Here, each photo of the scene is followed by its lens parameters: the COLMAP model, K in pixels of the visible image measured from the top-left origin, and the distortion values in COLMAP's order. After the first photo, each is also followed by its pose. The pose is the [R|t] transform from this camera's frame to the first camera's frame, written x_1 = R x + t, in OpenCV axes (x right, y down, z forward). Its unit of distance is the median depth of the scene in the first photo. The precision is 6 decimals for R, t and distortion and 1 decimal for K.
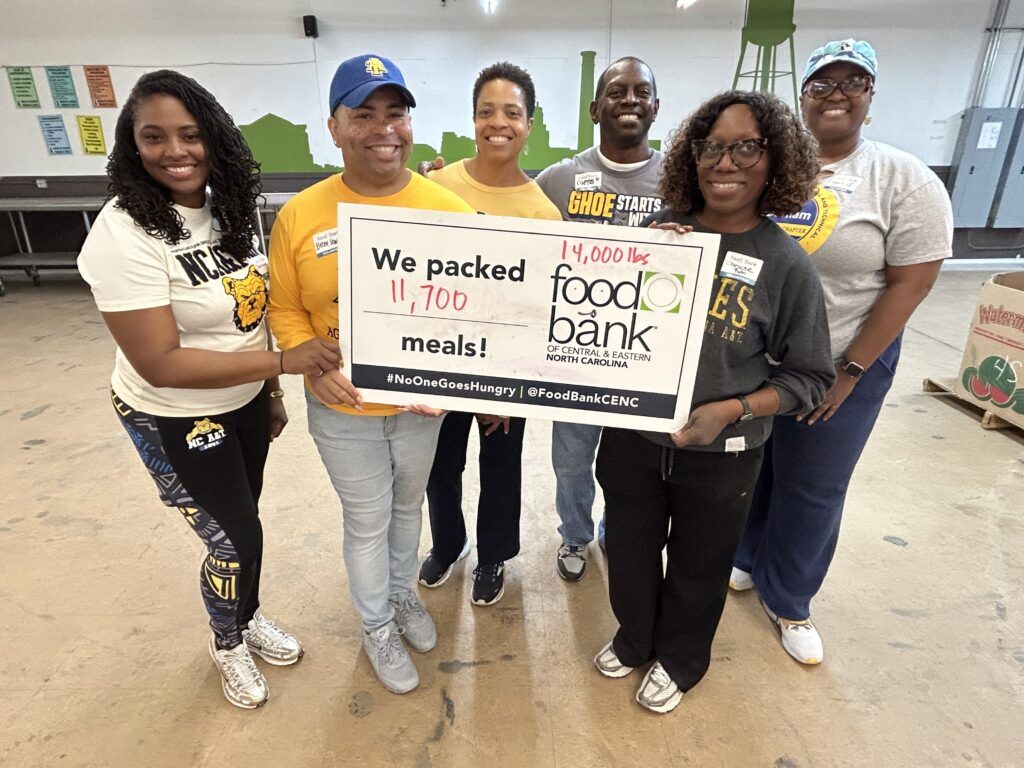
lens RADIAL K [[602.5, 0, 507.0], [0, 602.5, 381.5], [0, 0, 1]] dist [0.008555, 0.002336]
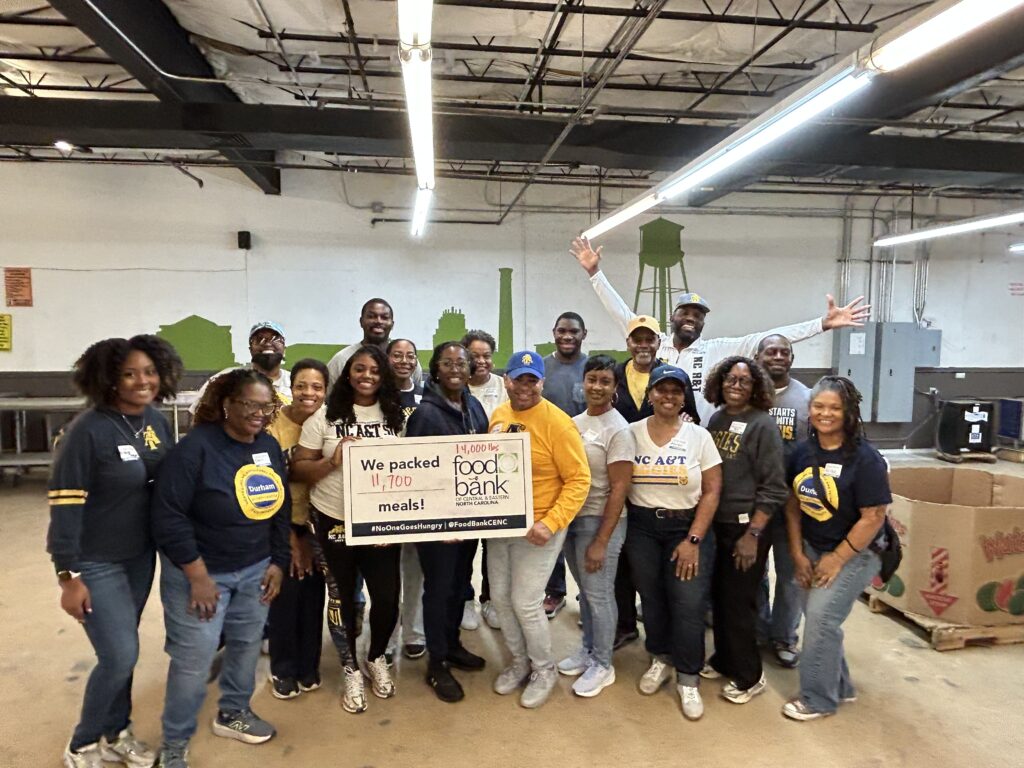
lens RADIAL K [[656.9, 0, 510.9], [0, 656.9, 386.7], [0, 0, 1]] dist [0.000419, 0.000298]
pose [[0.986177, -0.110818, 0.123183, 0.022093], [0.148998, 0.918330, -0.366700, 0.411456], [-0.072485, 0.379985, 0.922148, -1.090859]]
